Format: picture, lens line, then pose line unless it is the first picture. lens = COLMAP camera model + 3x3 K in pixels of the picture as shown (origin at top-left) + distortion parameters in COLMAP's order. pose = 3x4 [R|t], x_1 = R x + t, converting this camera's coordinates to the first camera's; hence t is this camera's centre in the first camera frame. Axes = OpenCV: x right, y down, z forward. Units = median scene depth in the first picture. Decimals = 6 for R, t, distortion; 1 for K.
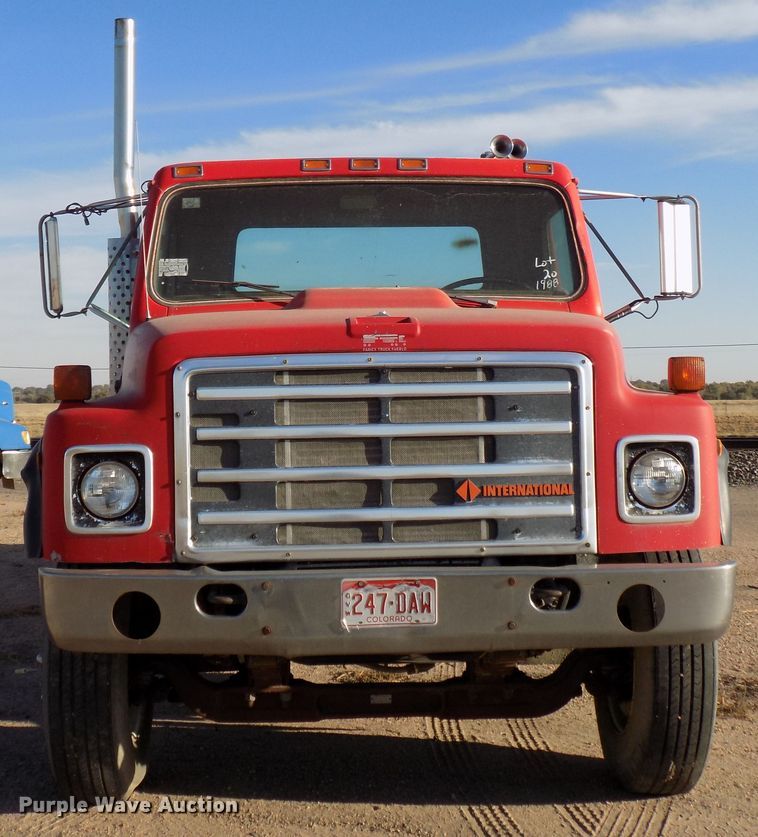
lens RADIAL K [[1422.0, 0, 425.6], [0, 1422.0, 432.4], [0, 0, 1]] dist [0.004551, -0.091086]
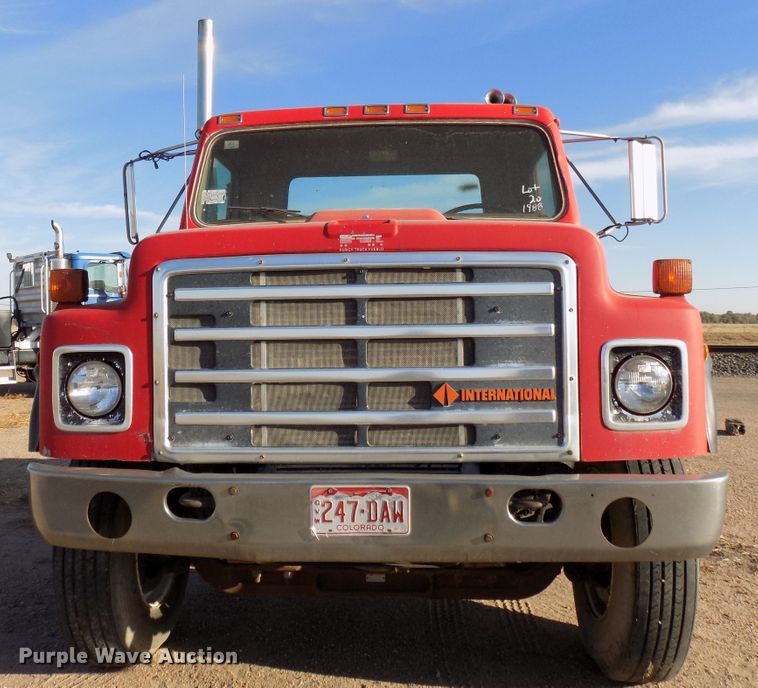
lens RADIAL K [[786.4, 0, 379.0], [0, 786.4, 344.0], [0, 0, 1]] dist [-0.110399, 0.156590]
pose [[0.993290, 0.006723, -0.115455, 0.046091], [-0.006255, 0.999971, 0.004415, 0.004290], [0.115482, -0.003663, 0.993303, 0.460968]]
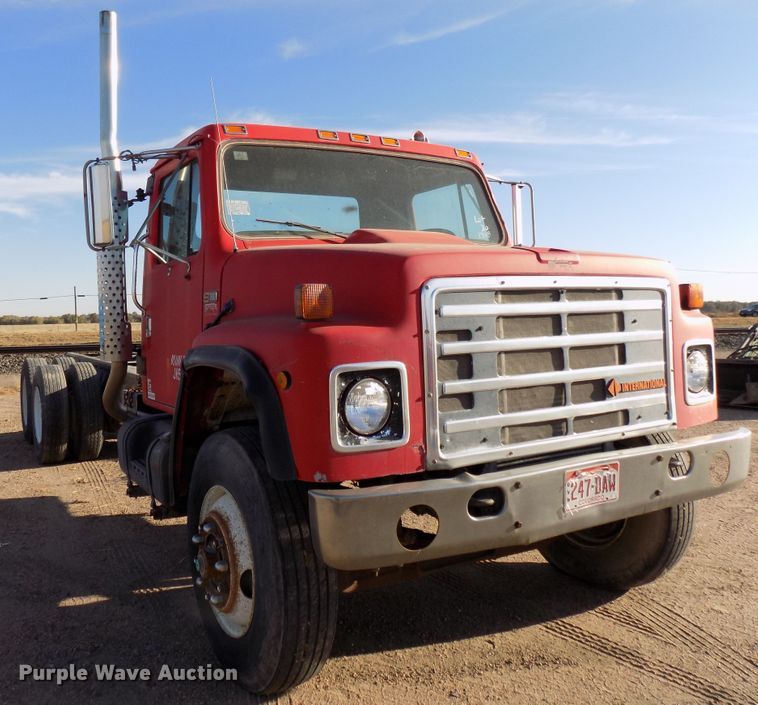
lens RADIAL K [[719.6, 0, 324.7], [0, 719.6, 351.5], [0, 0, 1]] dist [-0.100688, 0.133637]
pose [[0.905055, -0.030805, 0.424177, -0.461986], [0.022940, 0.999457, 0.023637, -0.011632], [-0.424675, -0.011662, 0.905271, 0.541455]]
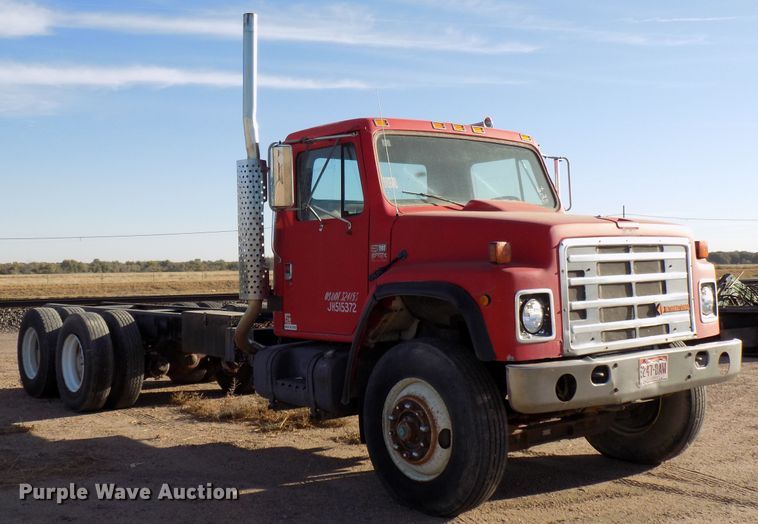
lens RADIAL K [[902.0, 0, 379.0], [0, 902.0, 262.0], [0, 0, 1]] dist [-0.002982, -0.012144]
pose [[0.807086, -0.003685, 0.590423, -0.991445], [0.024762, 0.999312, -0.027612, 0.001424], [-0.589915, 0.036905, 0.806622, 0.238918]]
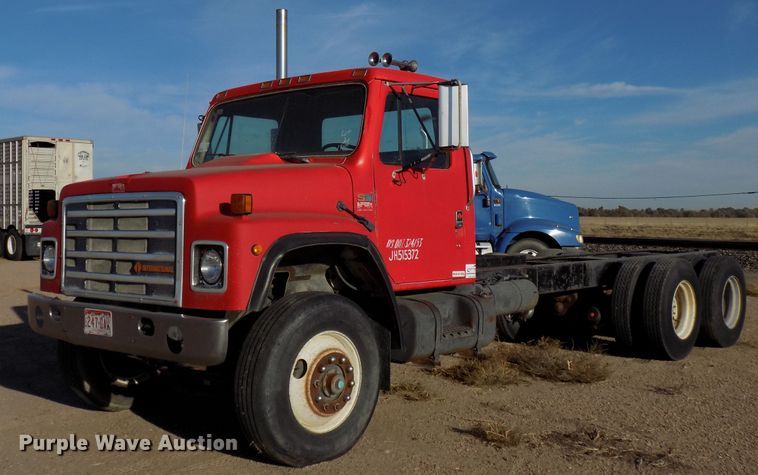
lens RADIAL K [[917.0, 0, 379.0], [0, 917.0, 237.5], [0, 0, 1]] dist [-0.006778, -0.005203]
pose [[0.689671, 0.026684, -0.723631, 1.105082], [-0.023362, 0.999621, 0.014596, -0.022723], [0.723746, 0.006840, 0.690033, 0.401197]]
